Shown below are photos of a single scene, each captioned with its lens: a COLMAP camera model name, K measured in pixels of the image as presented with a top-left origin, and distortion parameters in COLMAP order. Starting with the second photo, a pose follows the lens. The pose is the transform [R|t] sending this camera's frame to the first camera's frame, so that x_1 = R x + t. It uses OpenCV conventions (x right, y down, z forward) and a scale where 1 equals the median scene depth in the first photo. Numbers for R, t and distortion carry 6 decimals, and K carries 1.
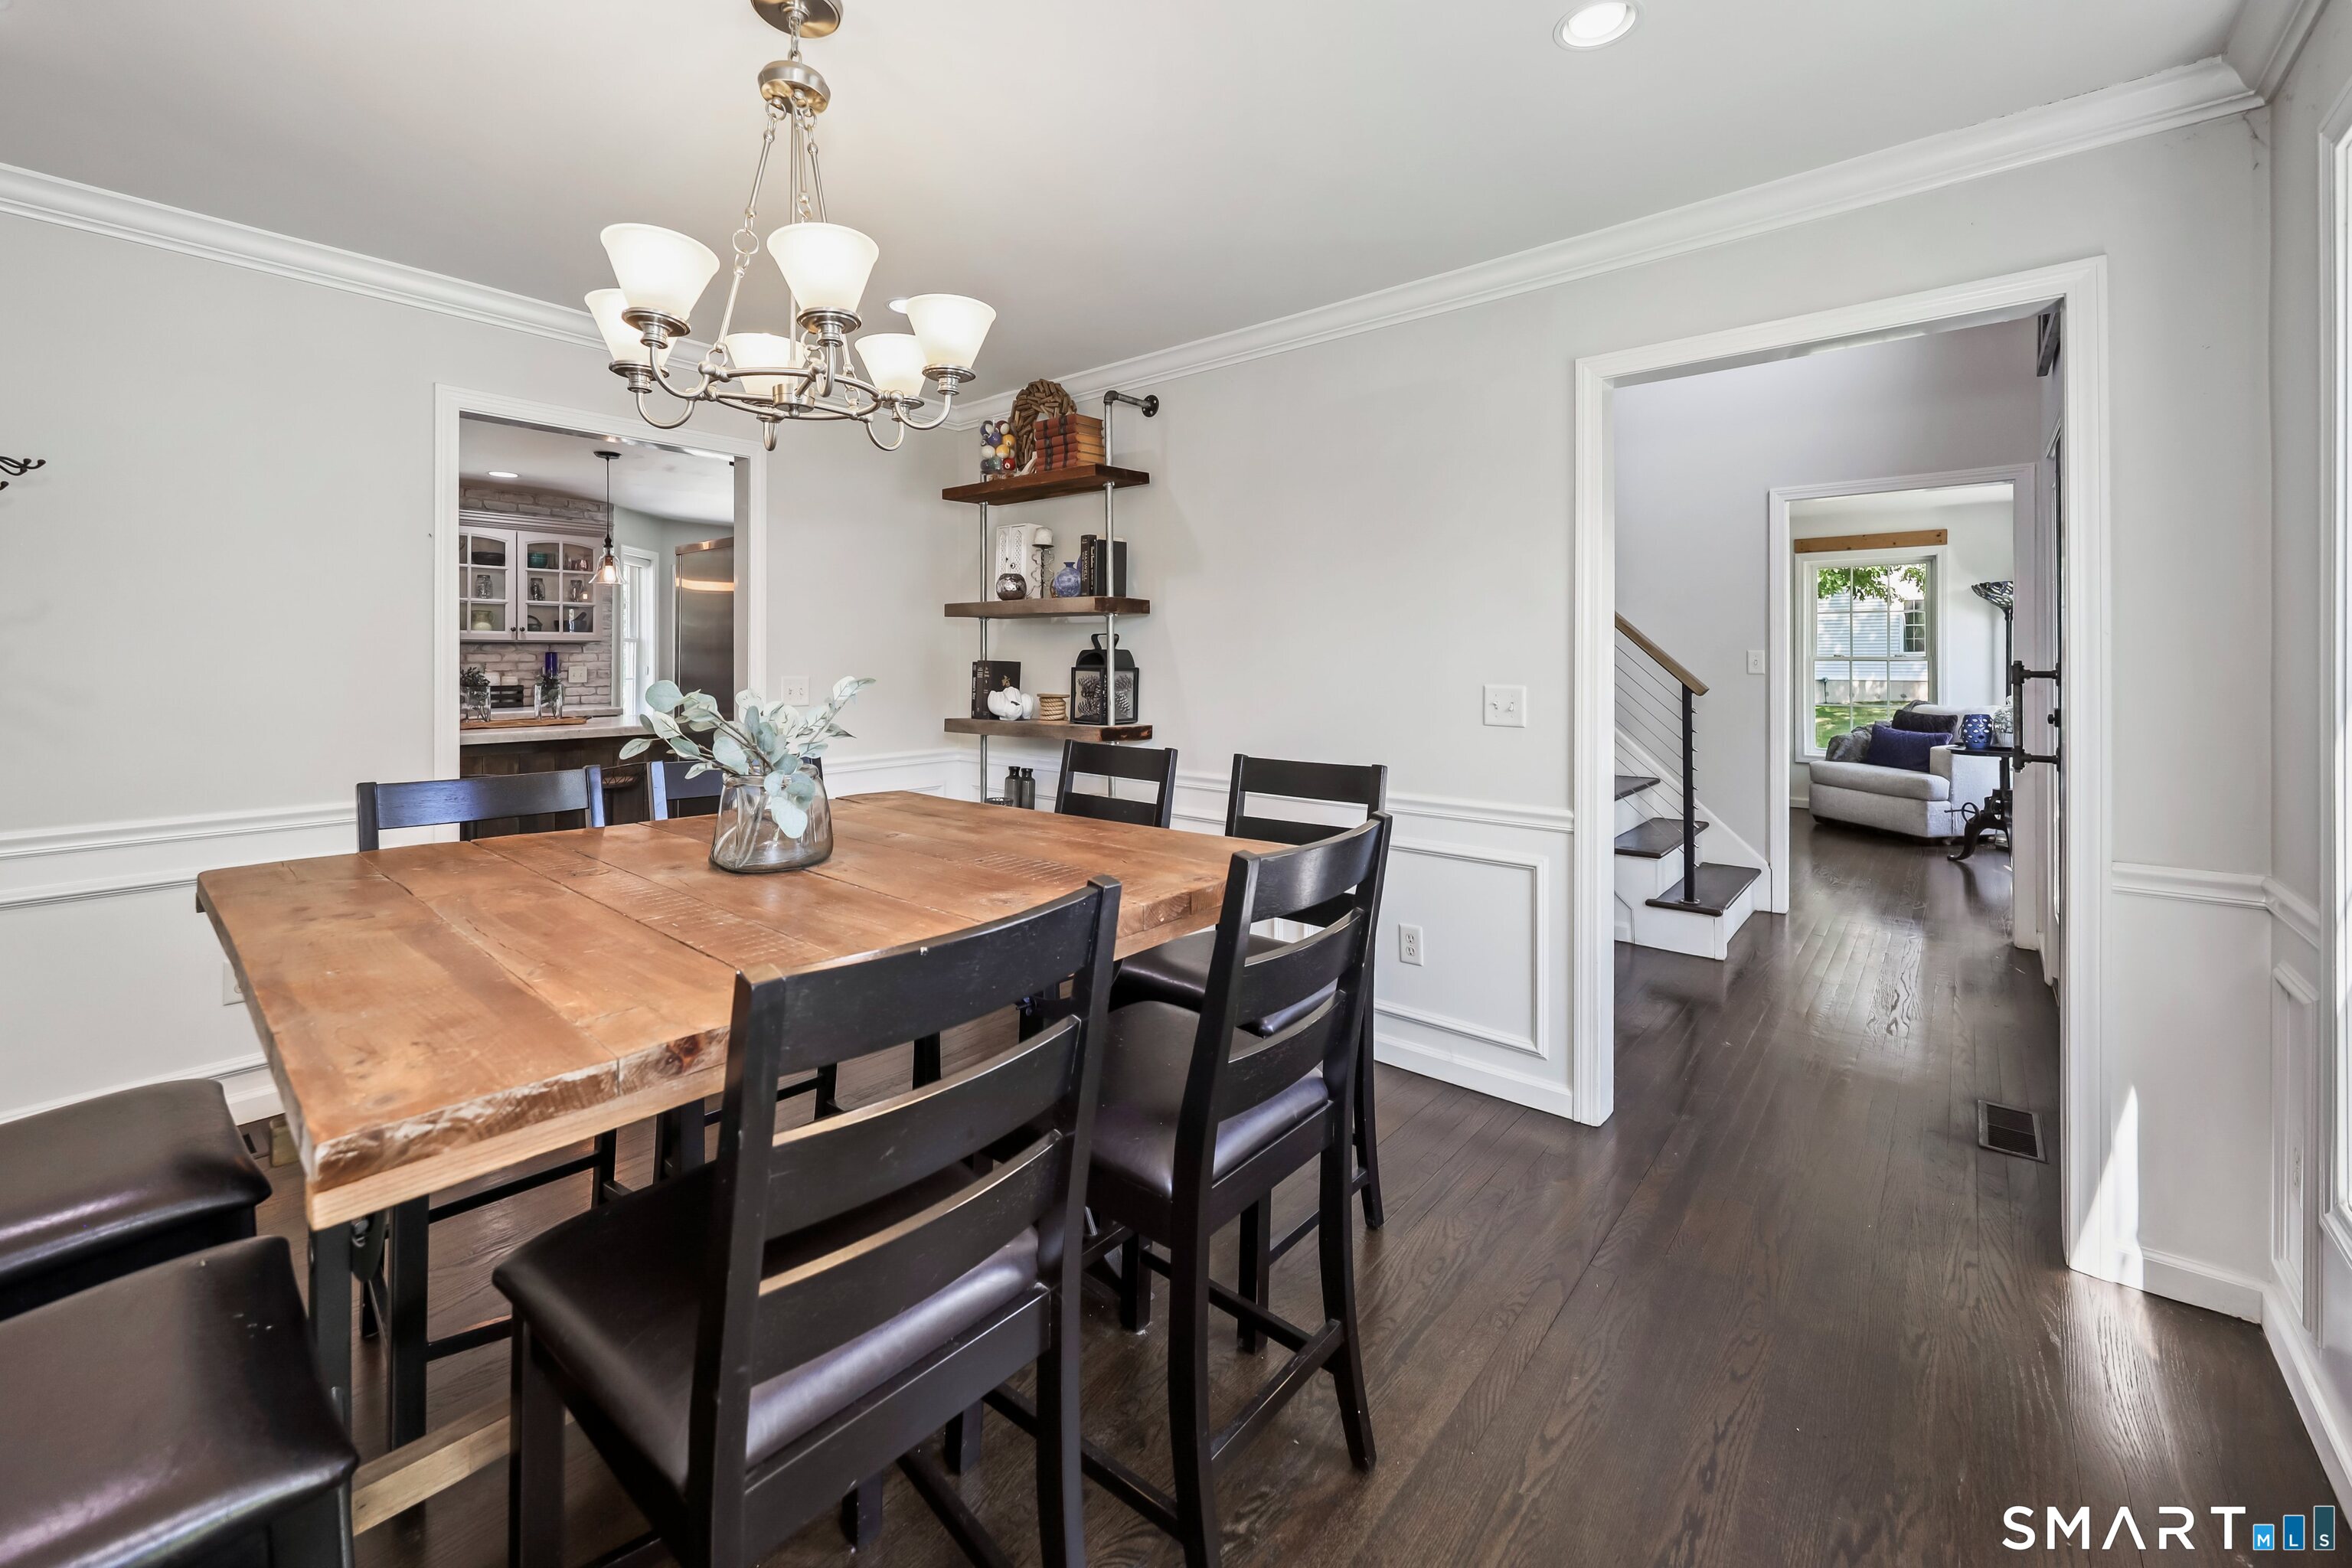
lens RADIAL K [[957.9, 0, 1163.9], [0, 957.9, 664.6], [0, 0, 1]] dist [0.000064, 0.000070]
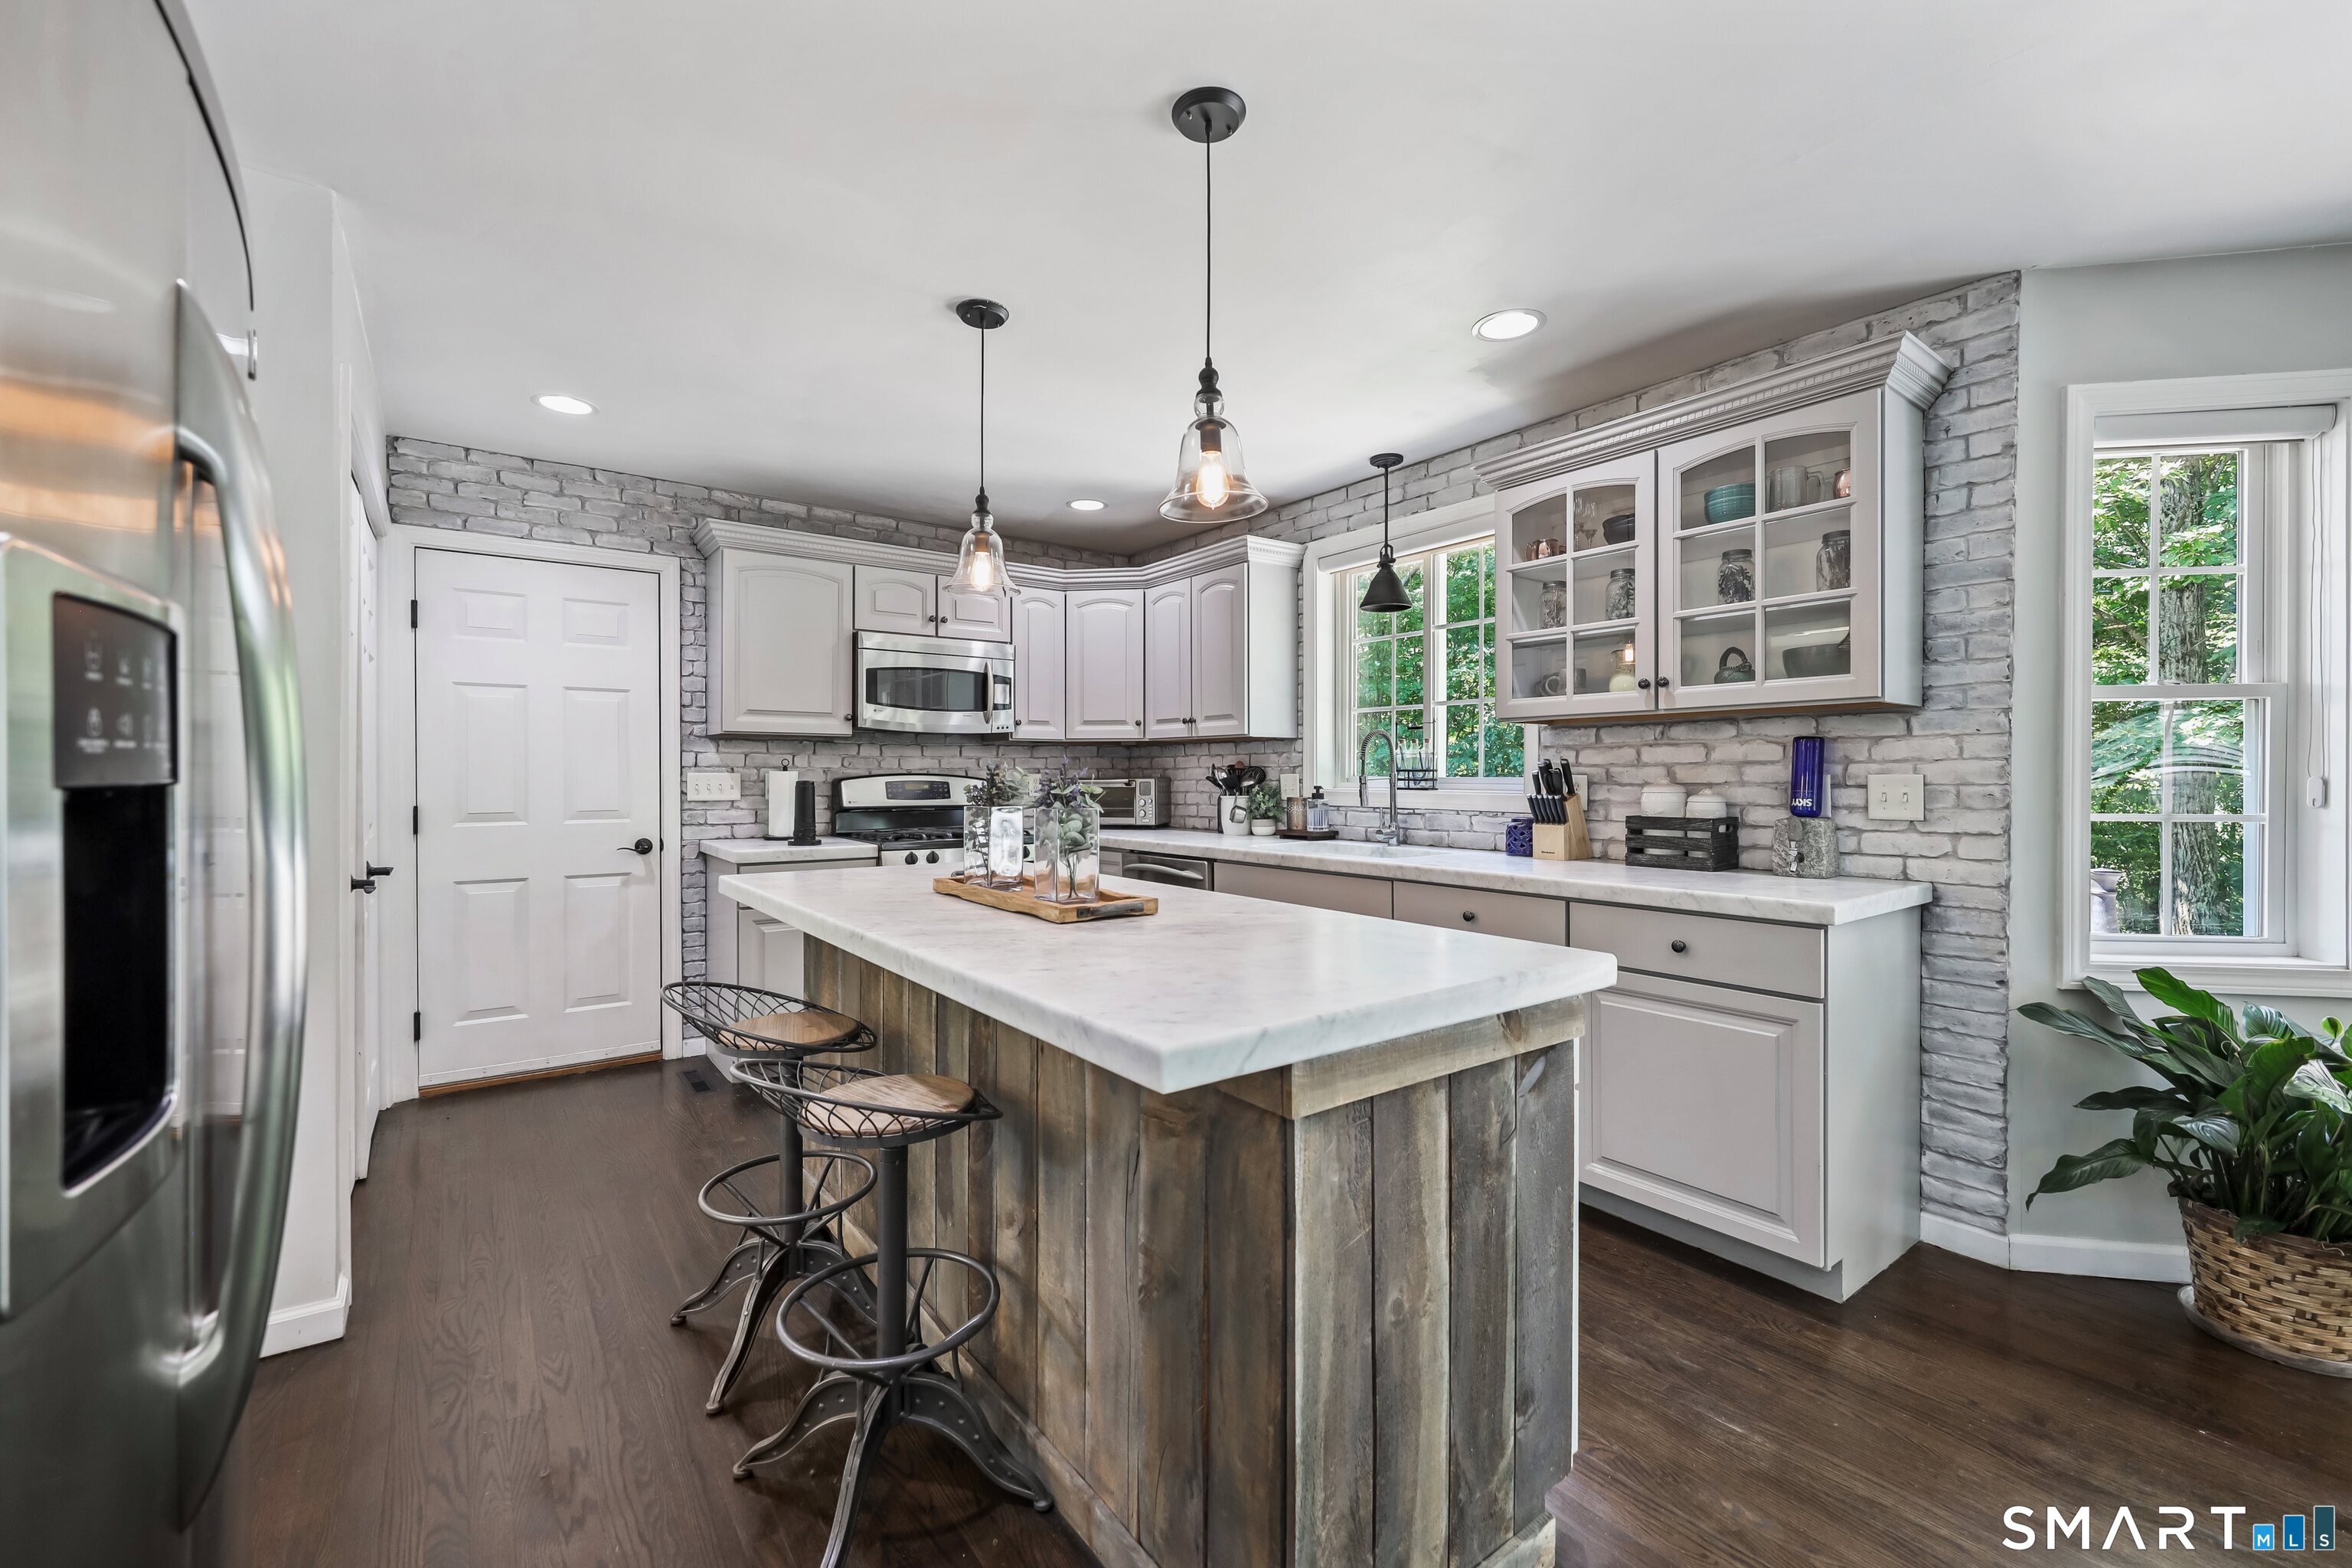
lens RADIAL K [[990.6, 0, 1176.0], [0, 990.6, 784.0], [0, 0, 1]] dist [-0.000094, 0.000050]
pose [[-0.239144, 0.010709, -0.970925, -0.196851], [-0.001616, 0.999933, 0.011427, 0.002015], [0.970983, 0.004301, -0.239111, 0.863959]]
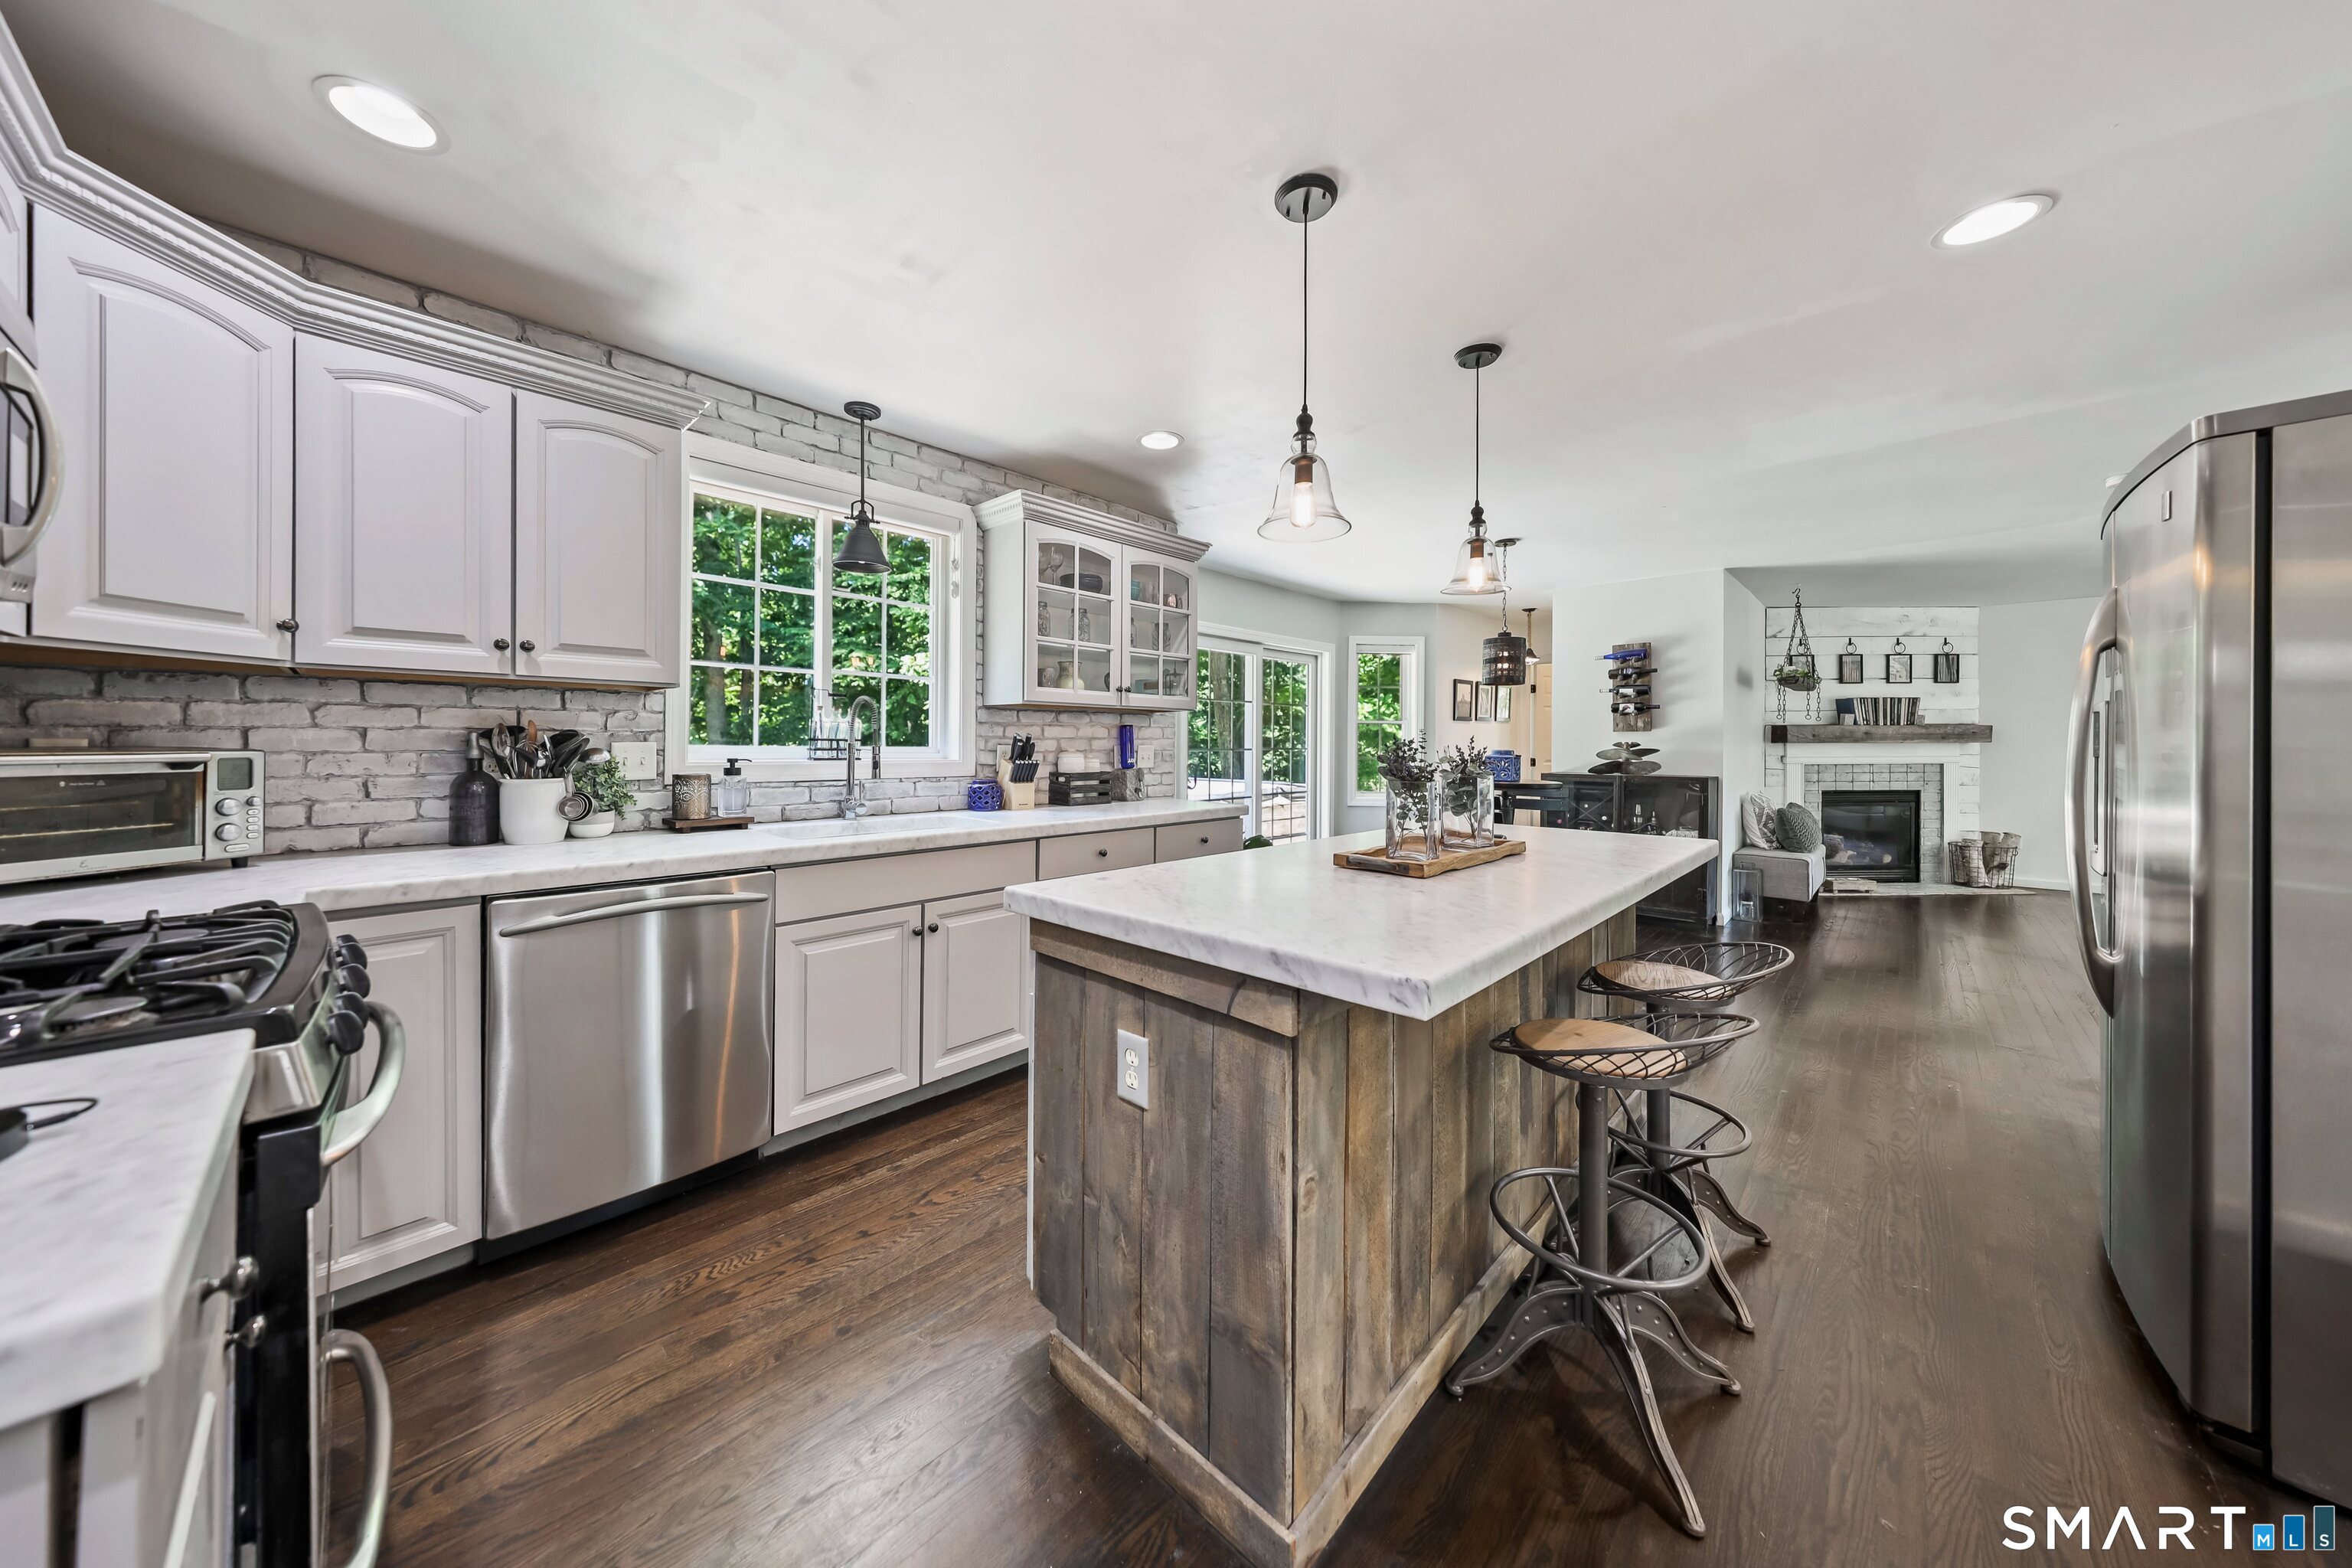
lens RADIAL K [[759.3, 0, 1176.9], [0, 759.3, 749.9], [0, 0, 1]] dist [0.000154, -0.000007]
pose [[0.998467, 0.005879, -0.055029, -0.581765], [-0.005699, 0.999978, 0.003430, 0.003538], [0.055048, -0.003111, 0.998479, 0.447478]]
